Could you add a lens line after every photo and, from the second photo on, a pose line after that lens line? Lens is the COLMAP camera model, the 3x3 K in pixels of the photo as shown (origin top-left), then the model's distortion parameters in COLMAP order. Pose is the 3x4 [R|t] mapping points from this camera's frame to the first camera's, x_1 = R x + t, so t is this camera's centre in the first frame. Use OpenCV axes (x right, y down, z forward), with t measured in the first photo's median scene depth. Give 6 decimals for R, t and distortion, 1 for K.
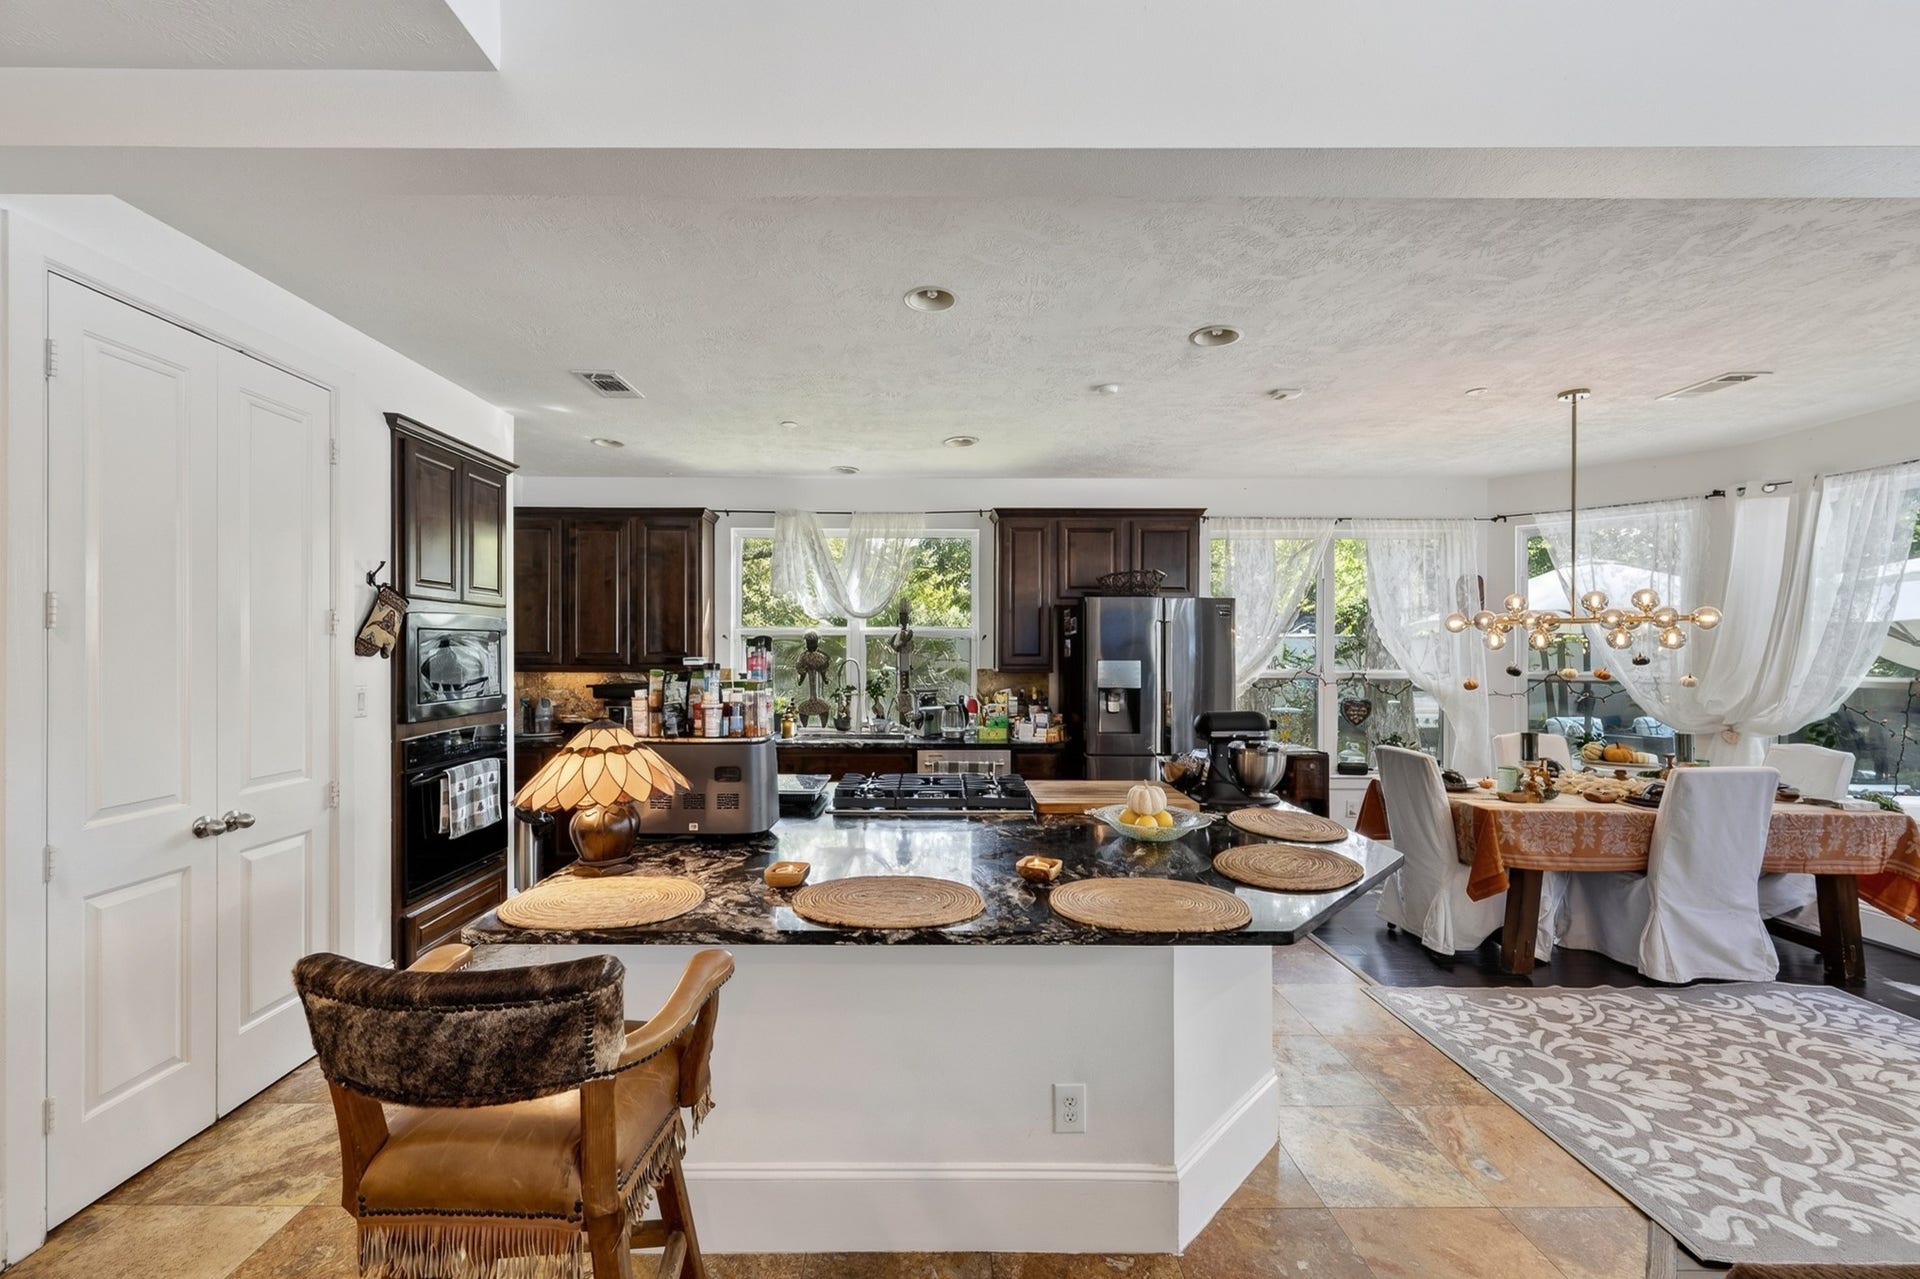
lens RADIAL K [[757.4, 0, 952.3], [0, 757.4, 650.0], [0, 0, 1]] dist [-0.001868, -0.000833]
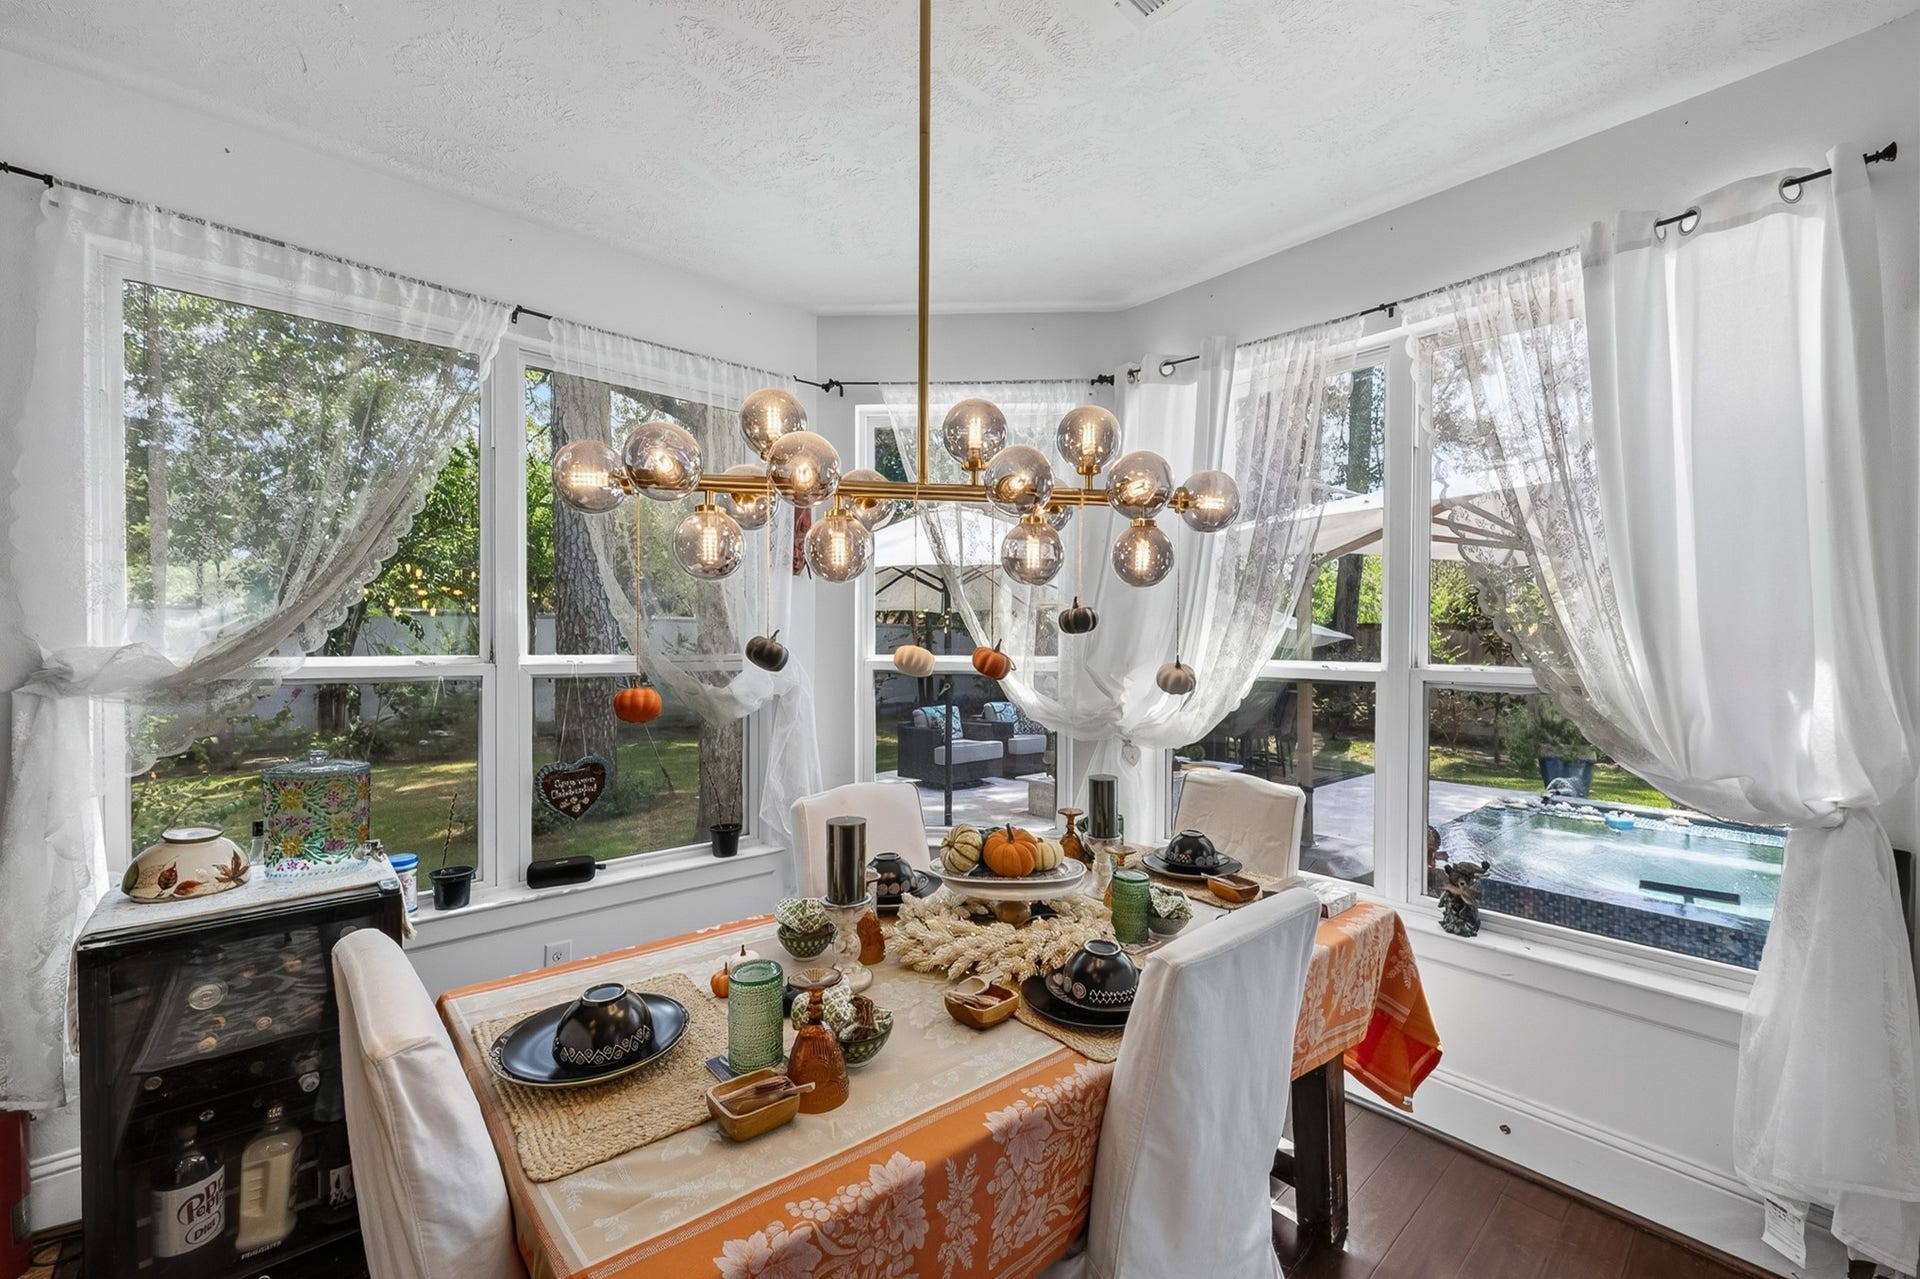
lens RADIAL K [[757.4, 0, 952.3], [0, 757.4, 650.0], [0, 0, 1]] dist [-0.001868, -0.000833]
pose [[0.761299, -0.006516, 0.648369, 0.523395], [-0.002946, 0.999904, 0.013509, 0.019731], [-0.648395, -0.012194, 0.761207, 0.627791]]
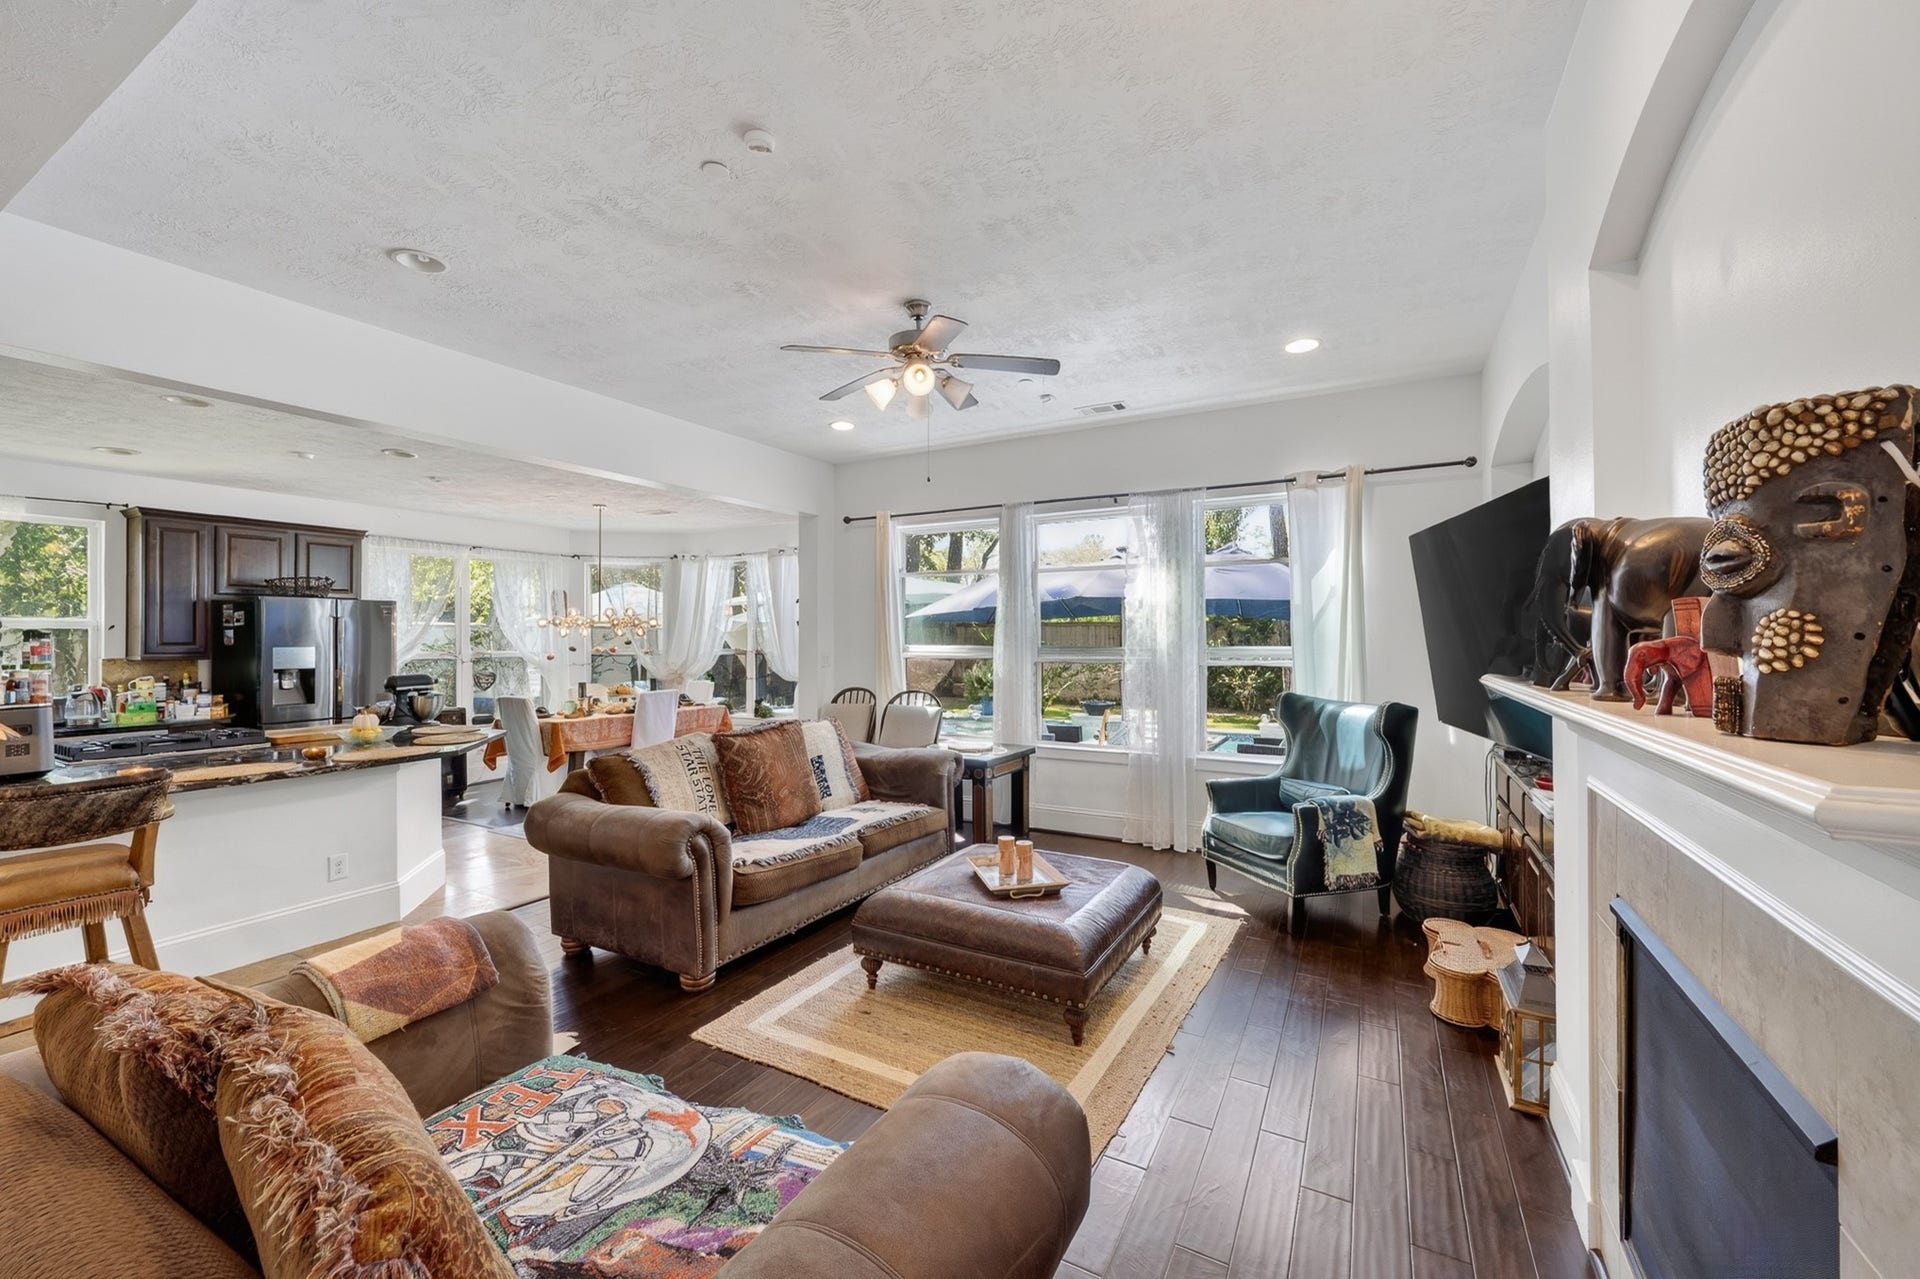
lens RADIAL K [[780.5, 0, 960.0], [0, 780.5, 639.5], [0, 0, 1]] dist [-0.002094, -0.000233]
pose [[0.510242, -0.008552, 0.859988, -0.365106], [0.005125, 0.999963, 0.006904, -0.002832], [-0.860016, 0.000885, 0.510267, -0.694383]]
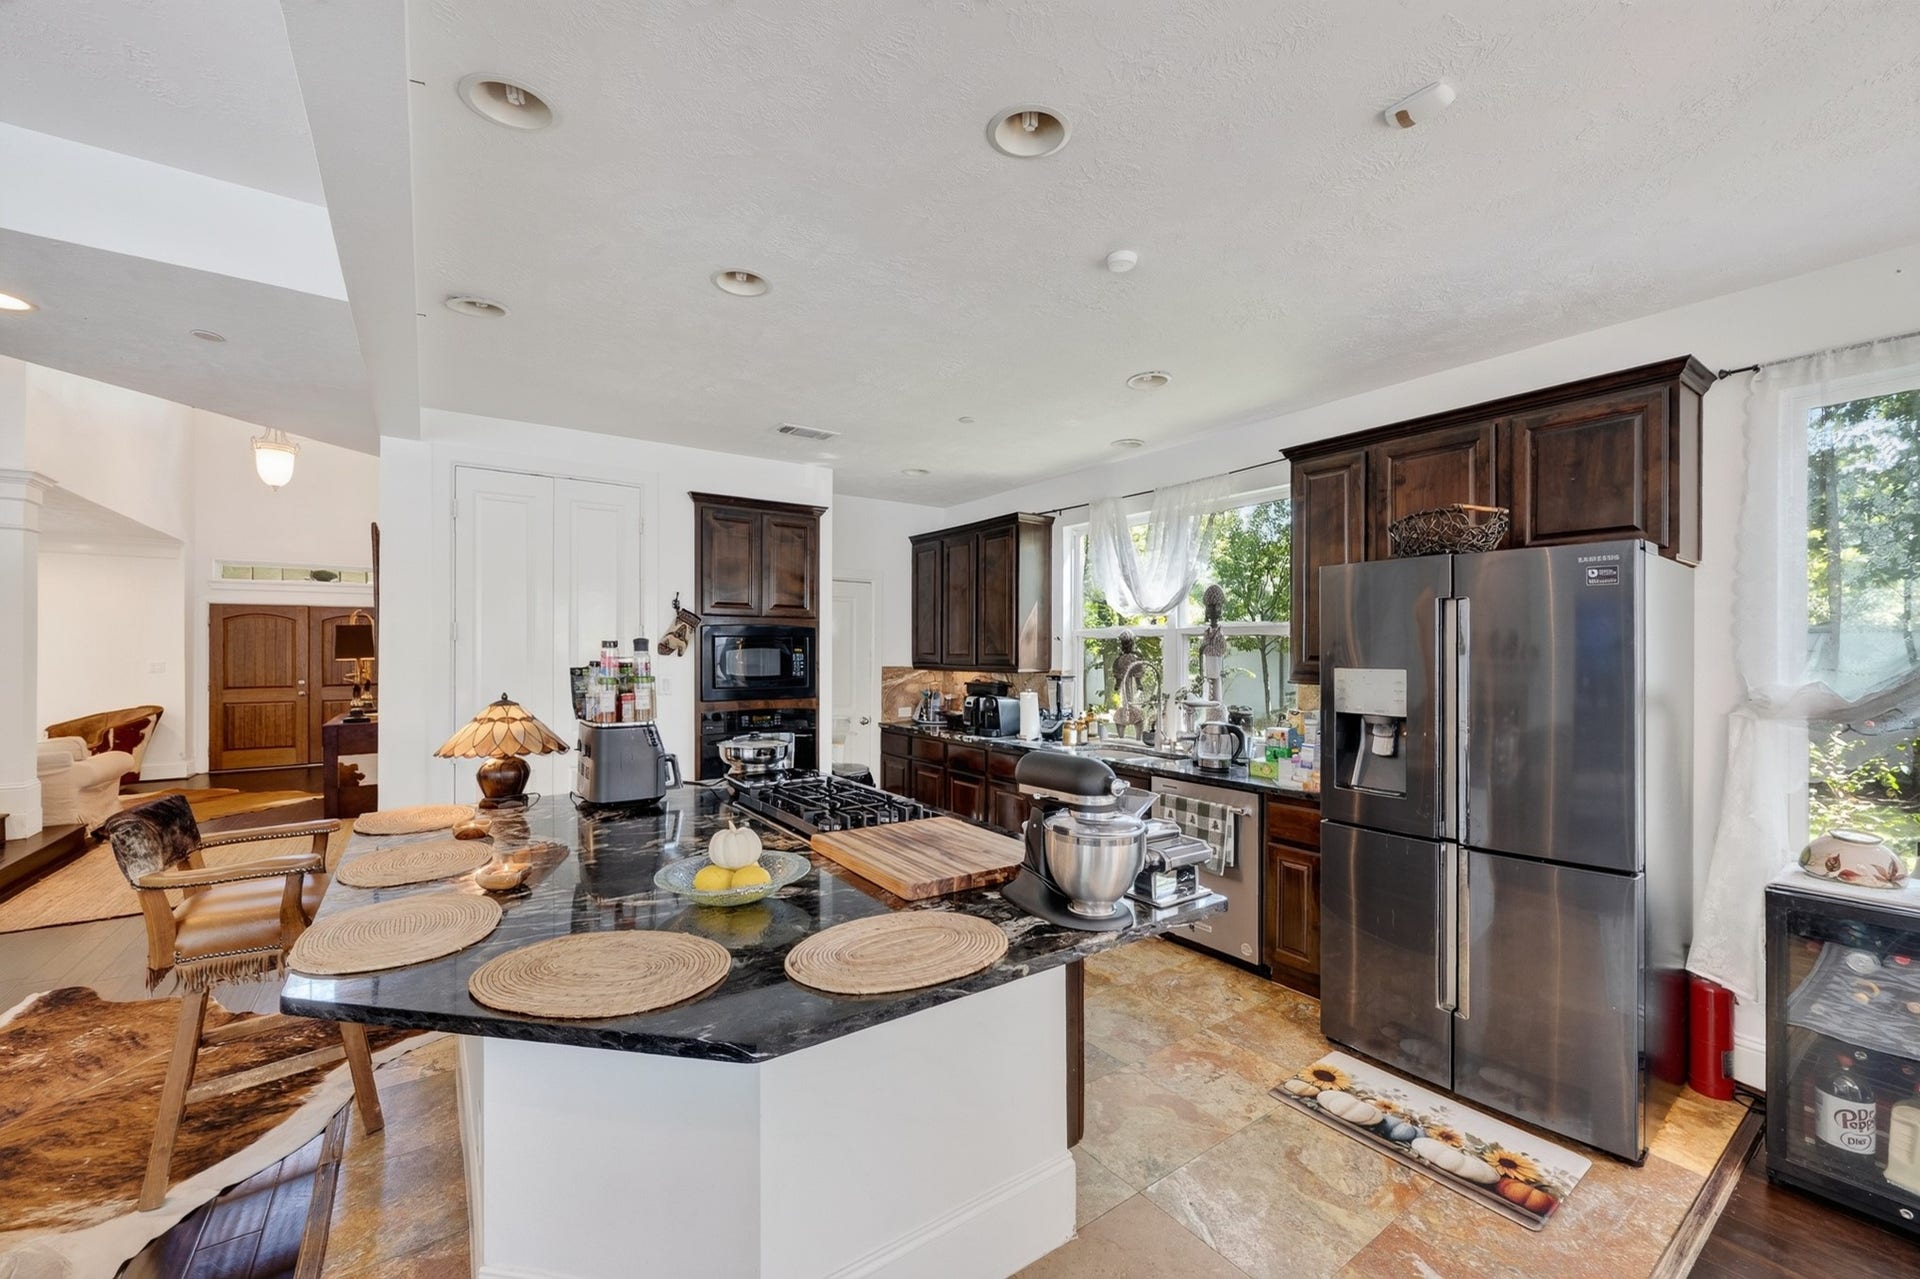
lens RADIAL K [[757.4, 0, 952.3], [0, 757.4, 650.0], [0, 0, 1]] dist [-0.001868, -0.000833]
pose [[0.563183, -0.003461, -0.826325, 0.552118], [-0.001518, 0.999985, -0.005223, 0.003513], [0.826331, 0.004196, 0.563170, 0.415628]]
